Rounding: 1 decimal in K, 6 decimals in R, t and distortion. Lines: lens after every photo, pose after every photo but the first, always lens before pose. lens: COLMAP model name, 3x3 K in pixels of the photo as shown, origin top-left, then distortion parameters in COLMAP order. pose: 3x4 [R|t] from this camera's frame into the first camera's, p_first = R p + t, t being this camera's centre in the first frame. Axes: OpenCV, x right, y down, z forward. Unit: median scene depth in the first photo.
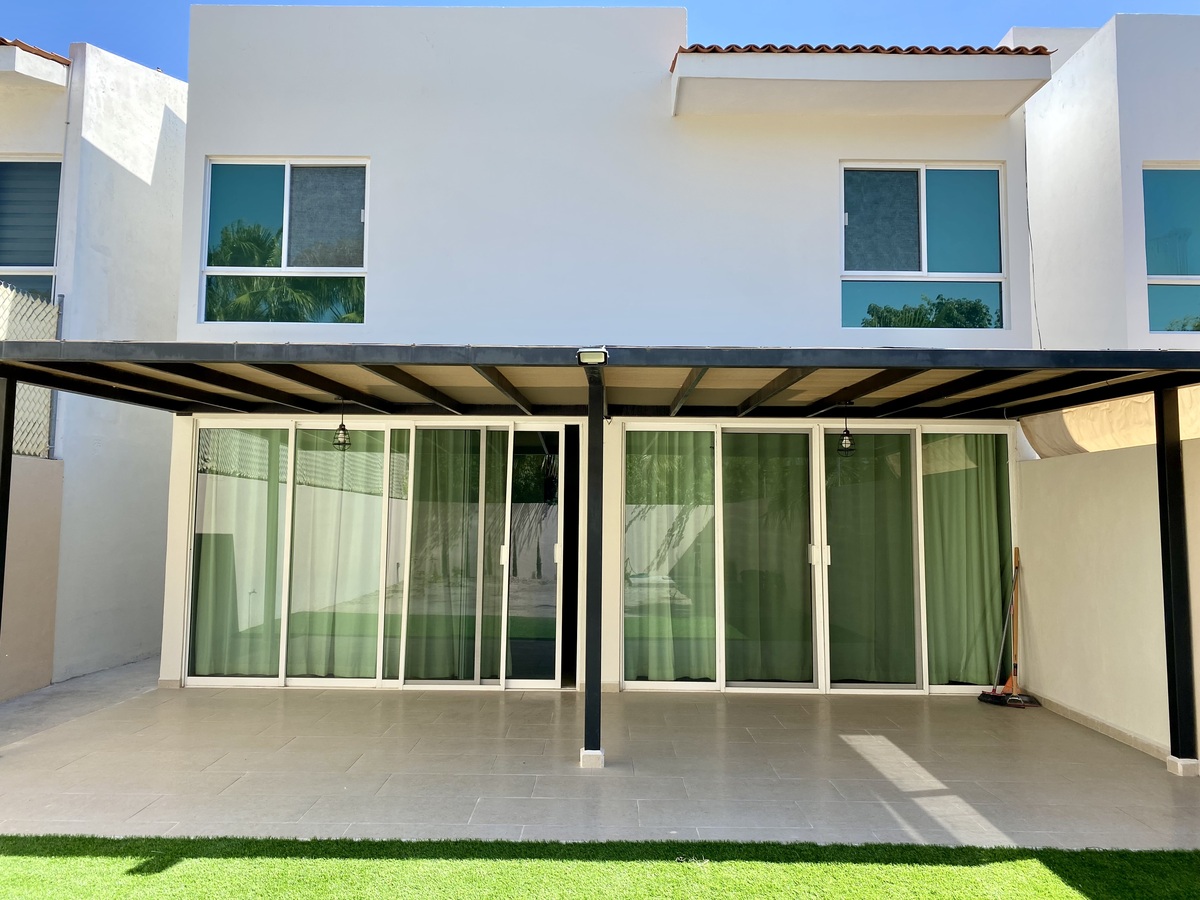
lens RADIAL K [[907.9, 0, 601.5], [0, 907.9, 413.0], [0, 0, 1]] dist [-0.003773, -0.002054]
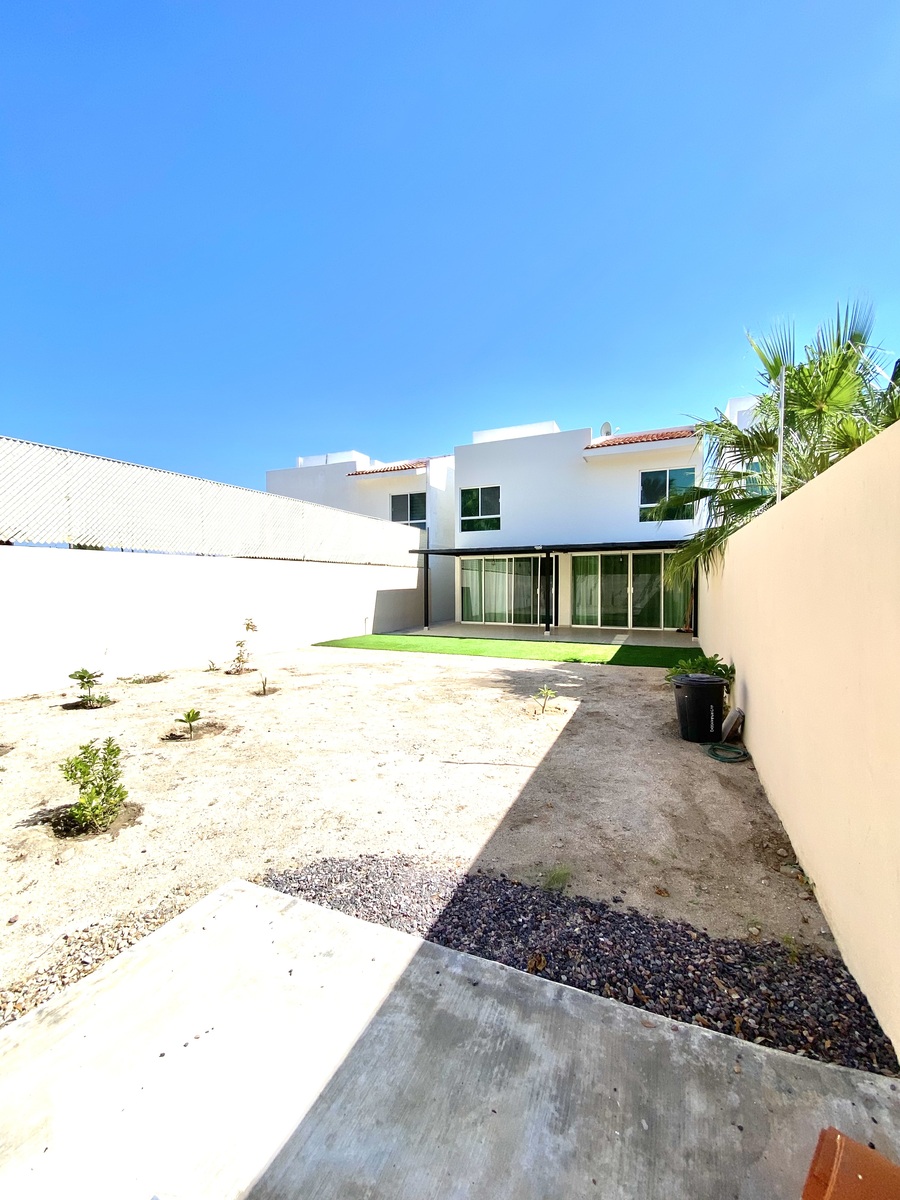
lens RADIAL K [[484.5, 0, 450.0], [0, 484.5, 600.0], [0, 0, 1]] dist [0.000876, -0.000108]
pose [[0.914379, 0.000650, -0.404859, 0.362512], [0.043072, 0.994167, 0.098873, -0.016762], [0.402562, -0.107846, 0.909018, -0.949211]]
